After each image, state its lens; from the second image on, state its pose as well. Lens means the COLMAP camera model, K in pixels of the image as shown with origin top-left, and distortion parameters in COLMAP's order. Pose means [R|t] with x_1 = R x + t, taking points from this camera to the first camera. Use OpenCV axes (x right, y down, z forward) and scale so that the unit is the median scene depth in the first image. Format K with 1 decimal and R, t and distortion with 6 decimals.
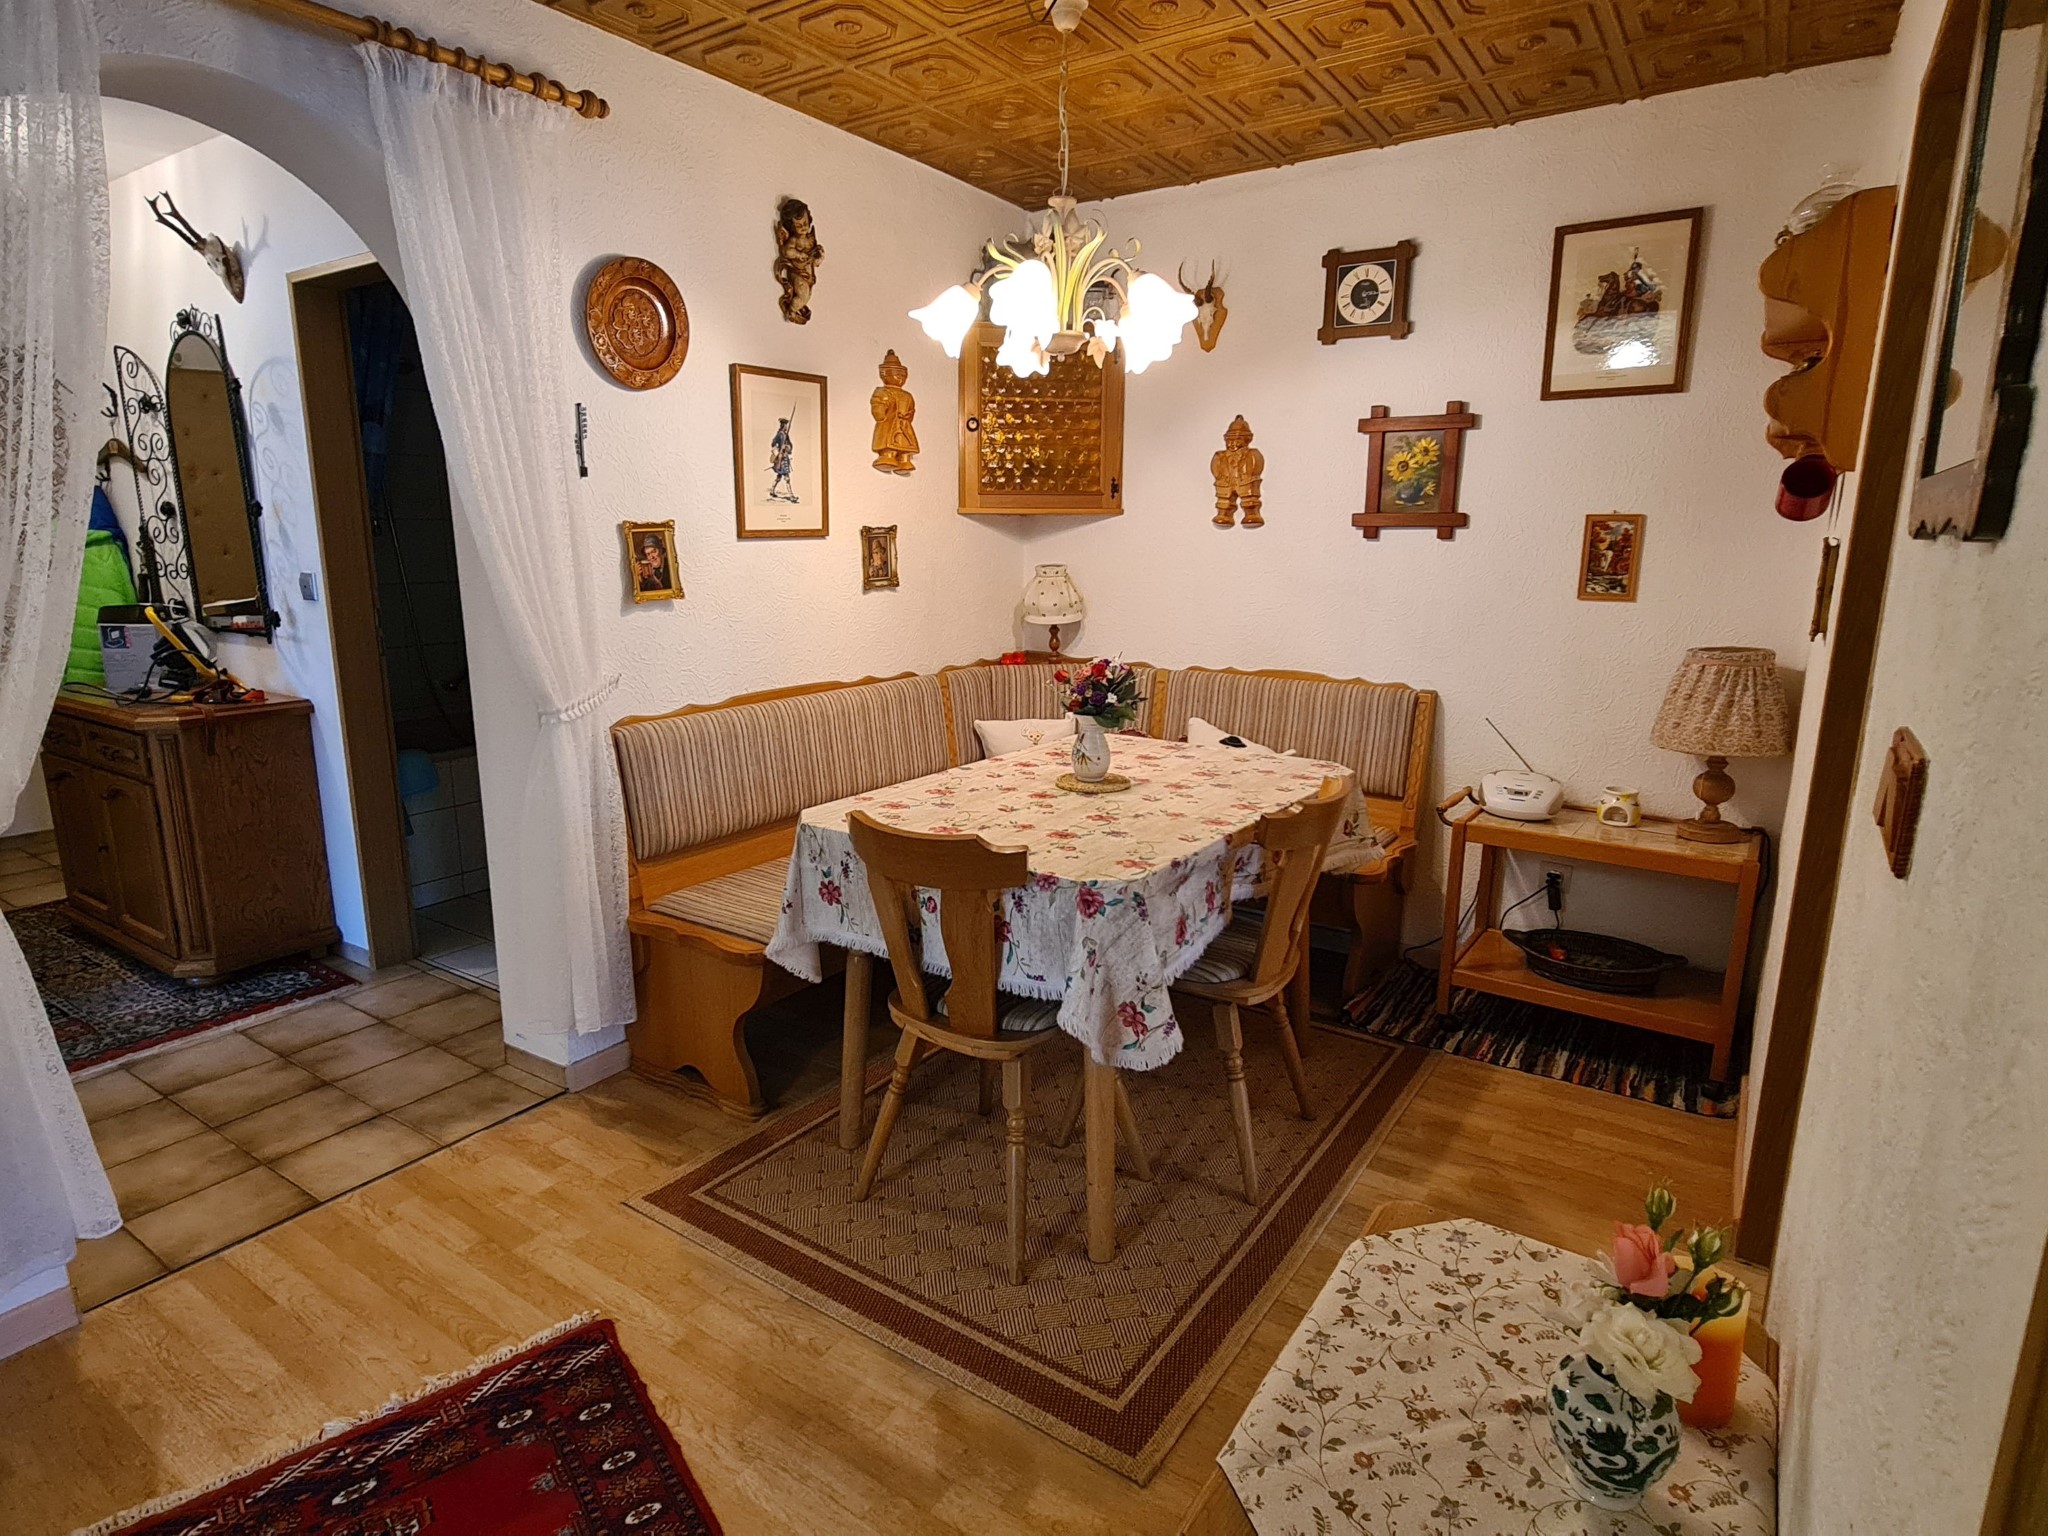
lens RADIAL K [[1115.5, 0, 1016.4], [0, 1115.5, 769.9], [0, 0, 1]] dist [-0.000526, -0.000344]
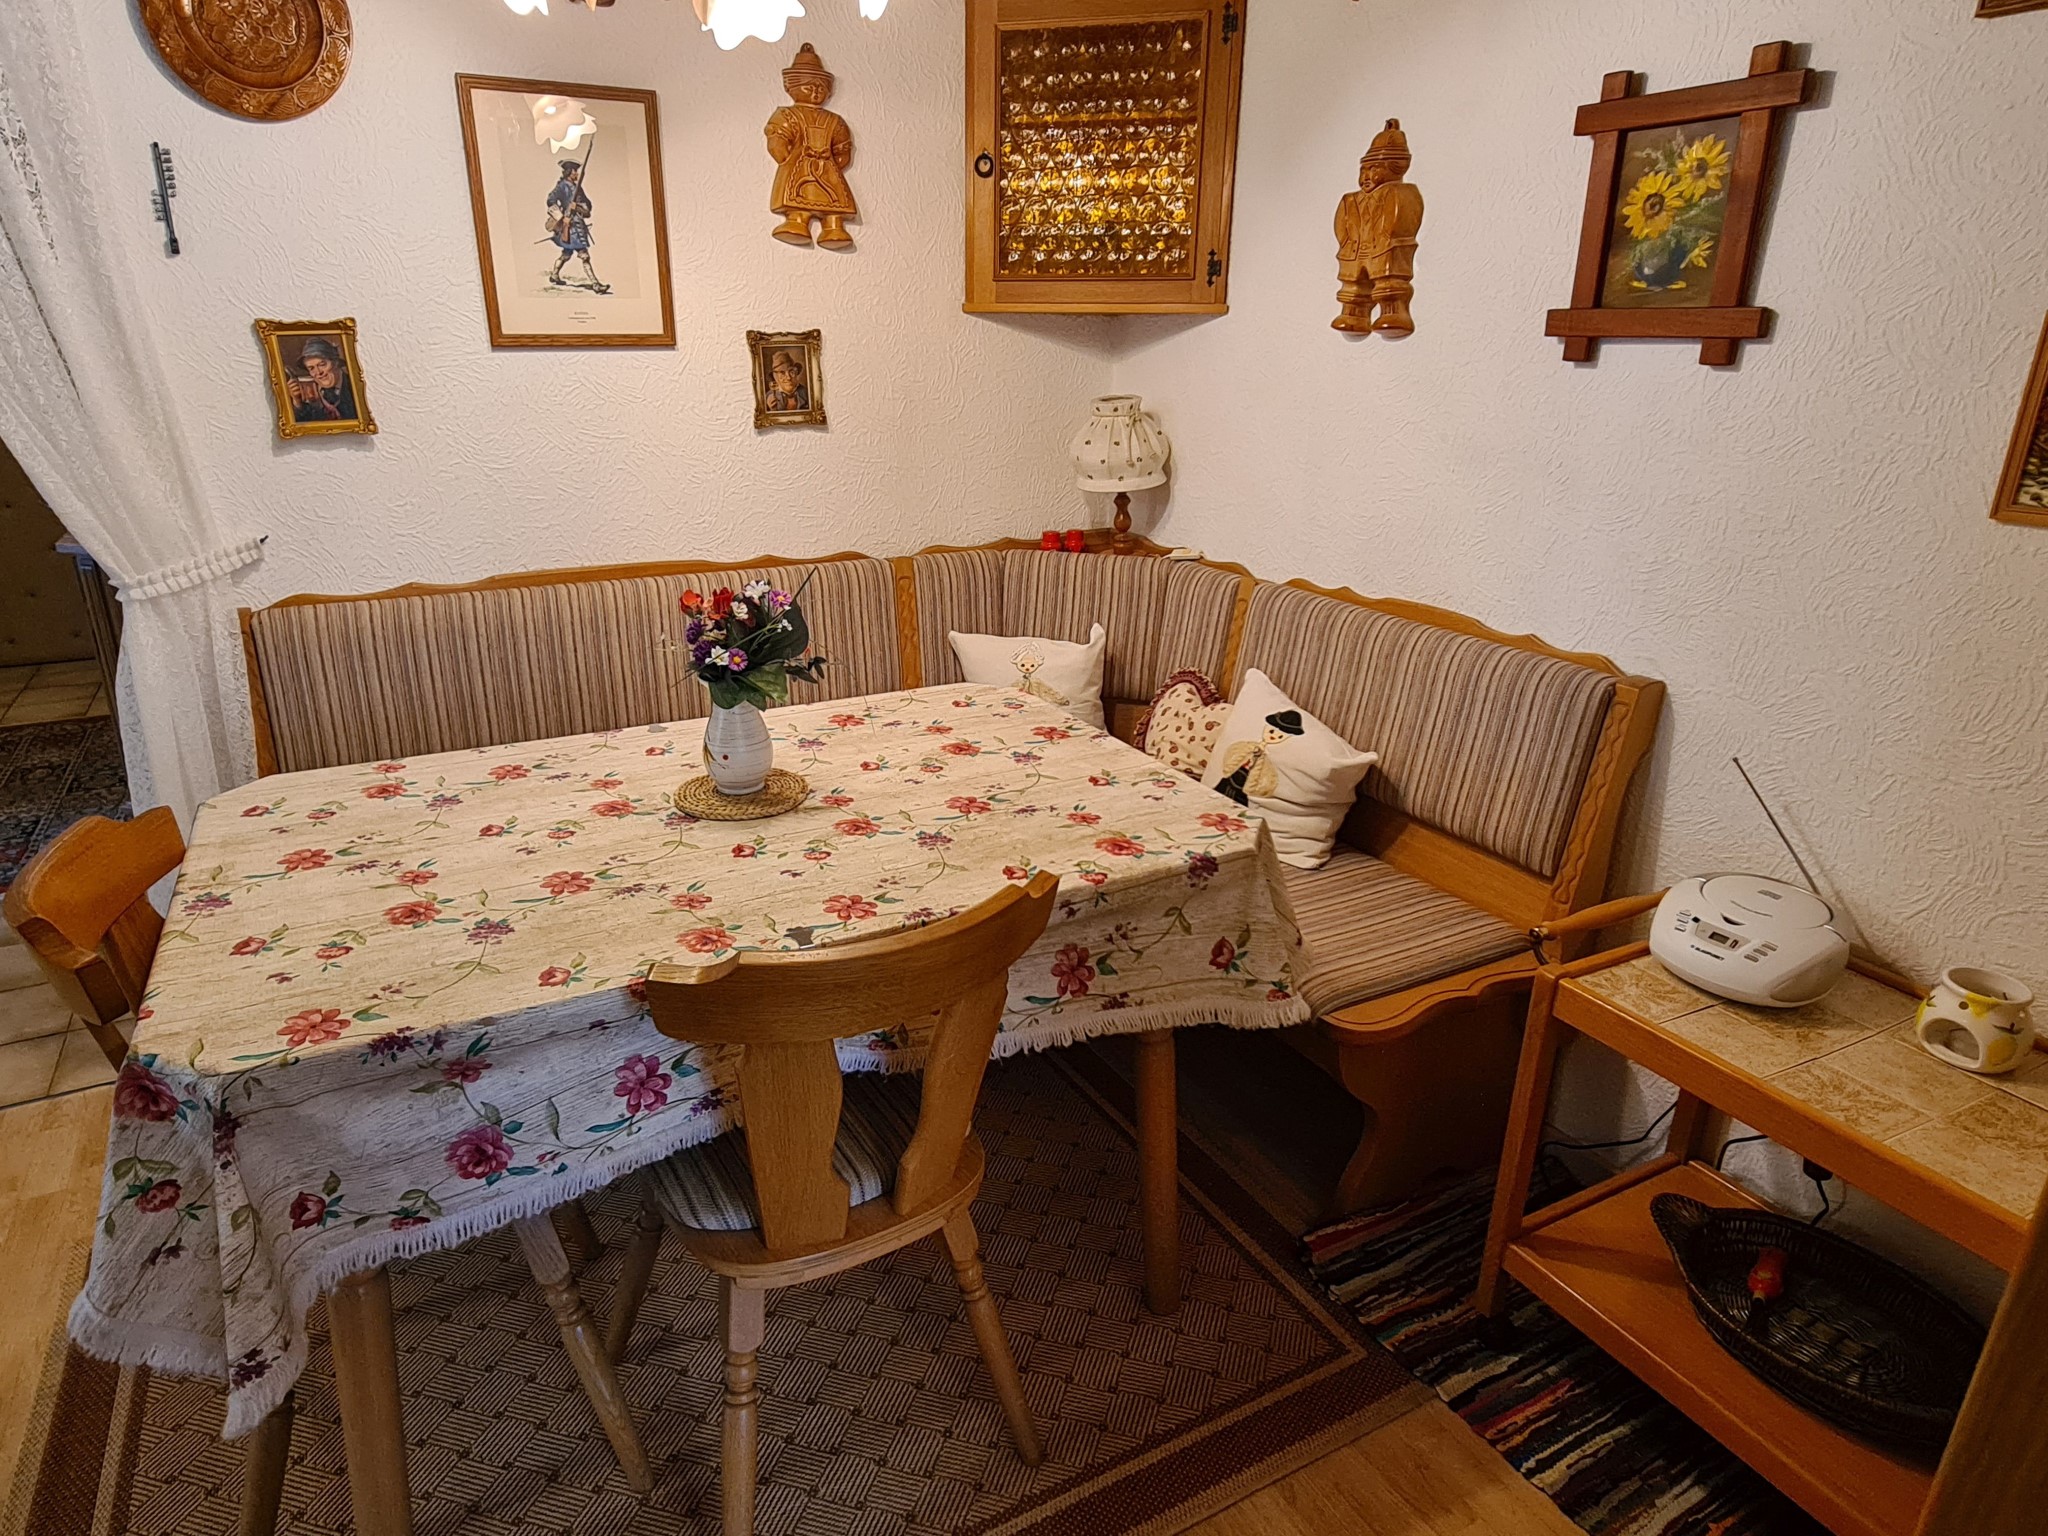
lens RADIAL K [[1209.4, 0, 1023.7], [0, 1209.4, 776.8], [0, 0, 1]] dist [0.000922, -0.001859]
pose [[0.893418, 0.160280, -0.419659, 0.399204], [-0.102233, 0.982215, 0.157489, -0.095832], [0.437438, -0.097801, 0.893914, 0.439993]]
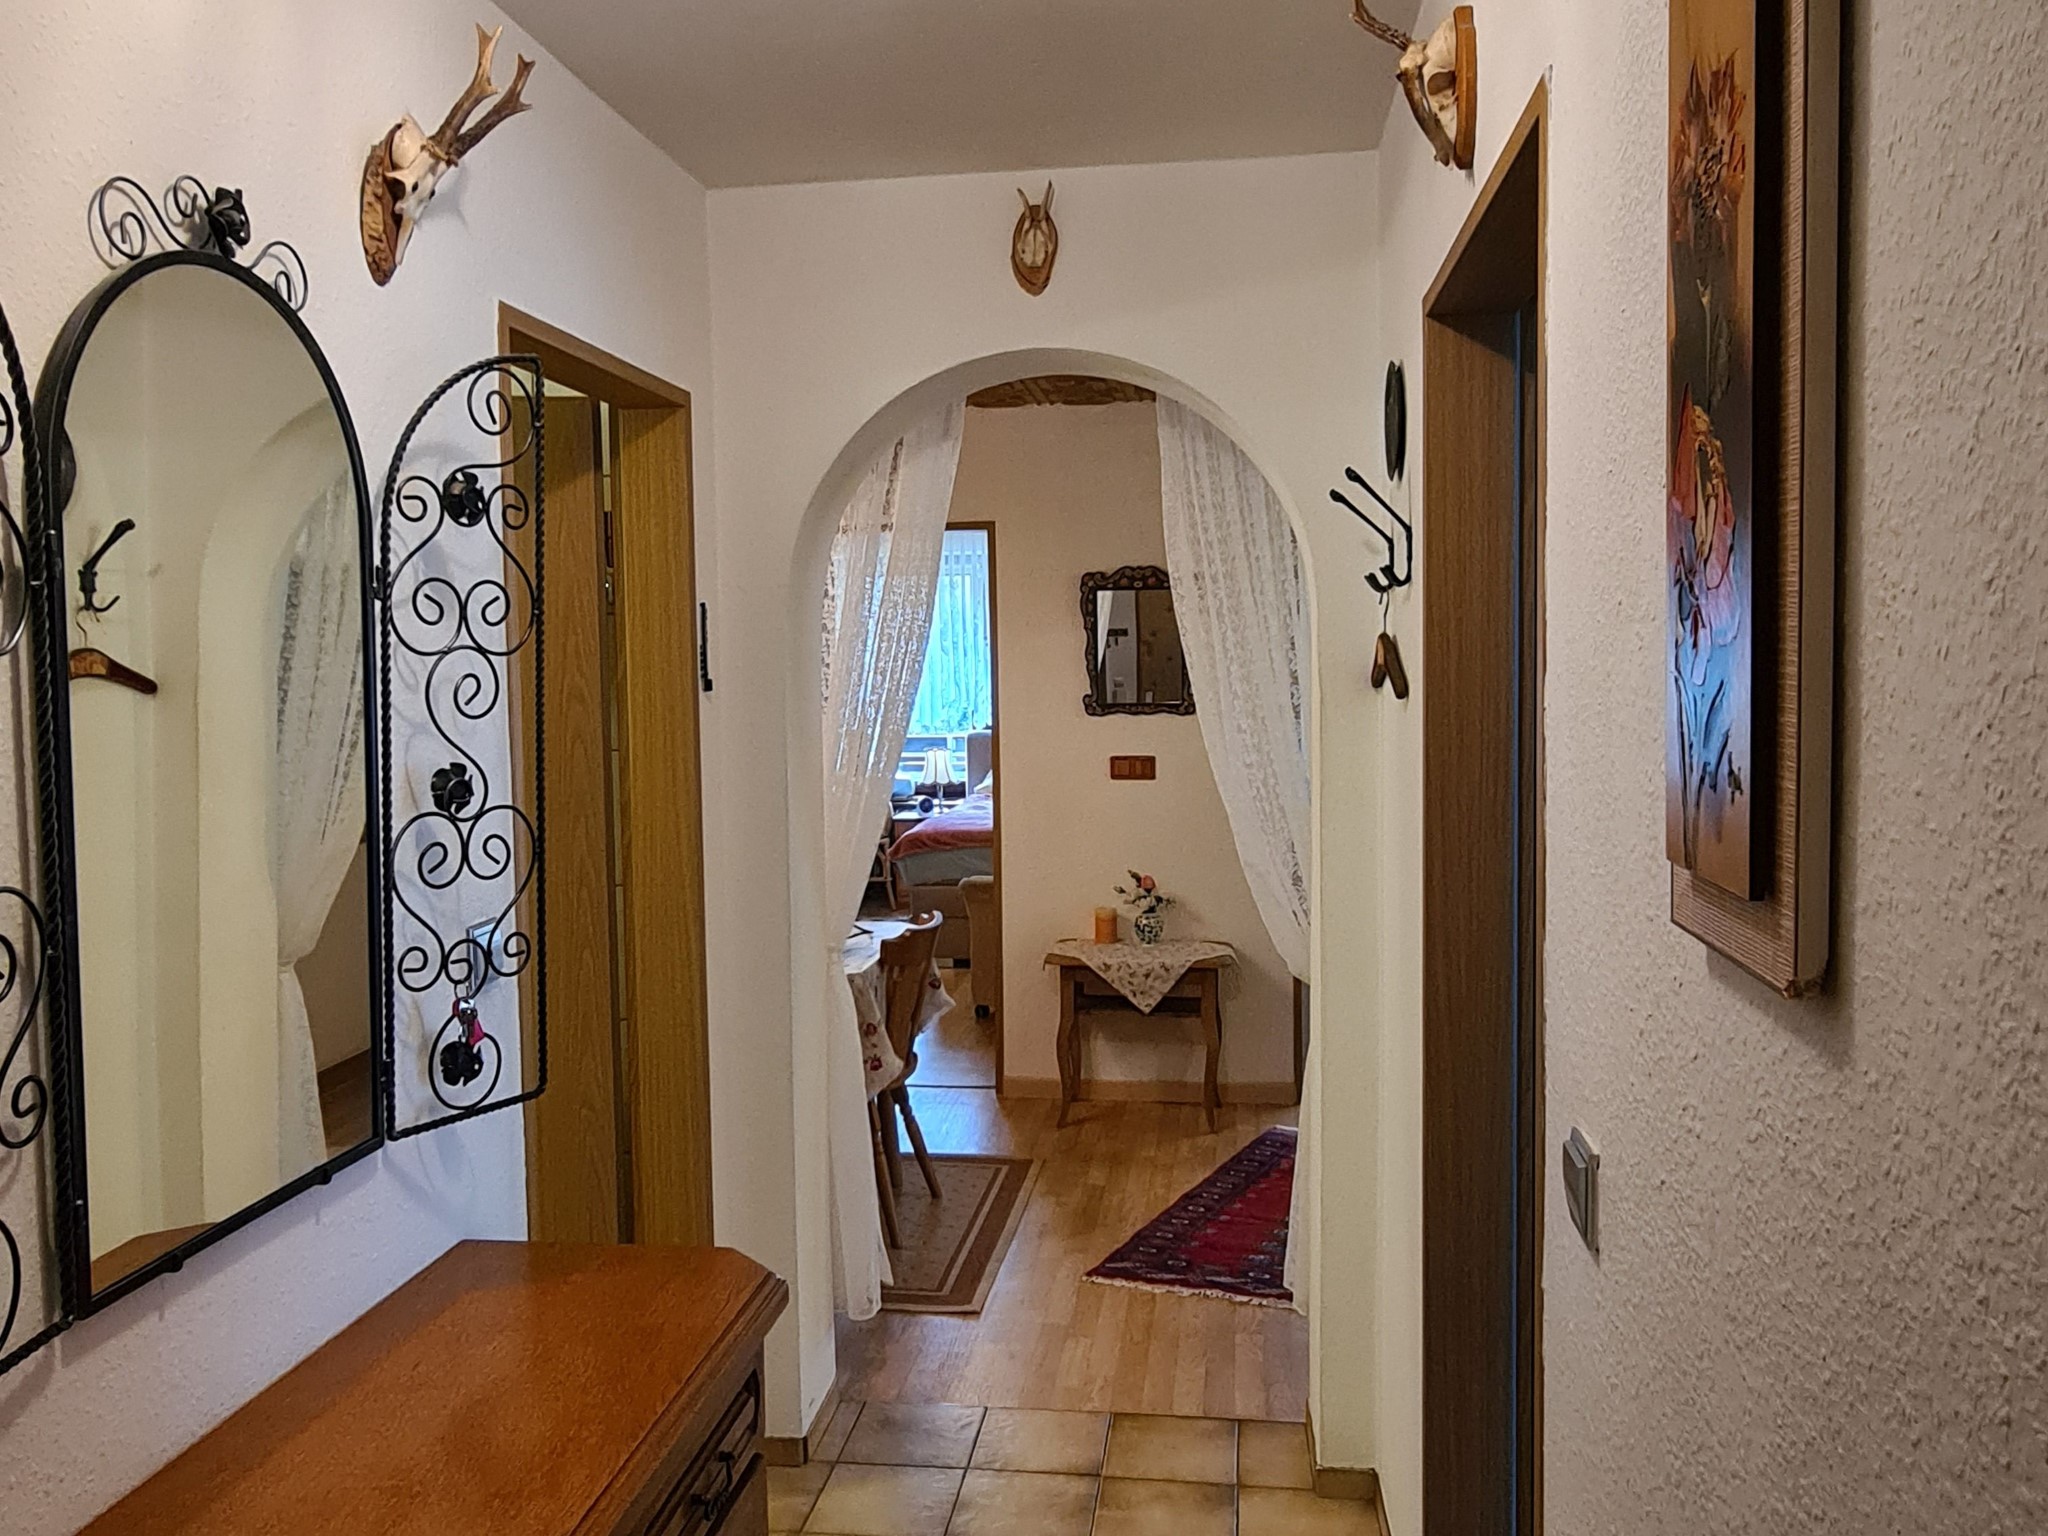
lens RADIAL K [[1637.1, 0, 1023.2], [0, 1637.1, 759.5], [0, 0, 1]] dist [-0.002171, 0.000572]
pose [[-0.448881, -0.048288, 0.892286, -1.426998], [0.201763, 0.967276, 0.153847, -0.320296], [-0.870516, 0.249089, -0.424449, 1.179427]]
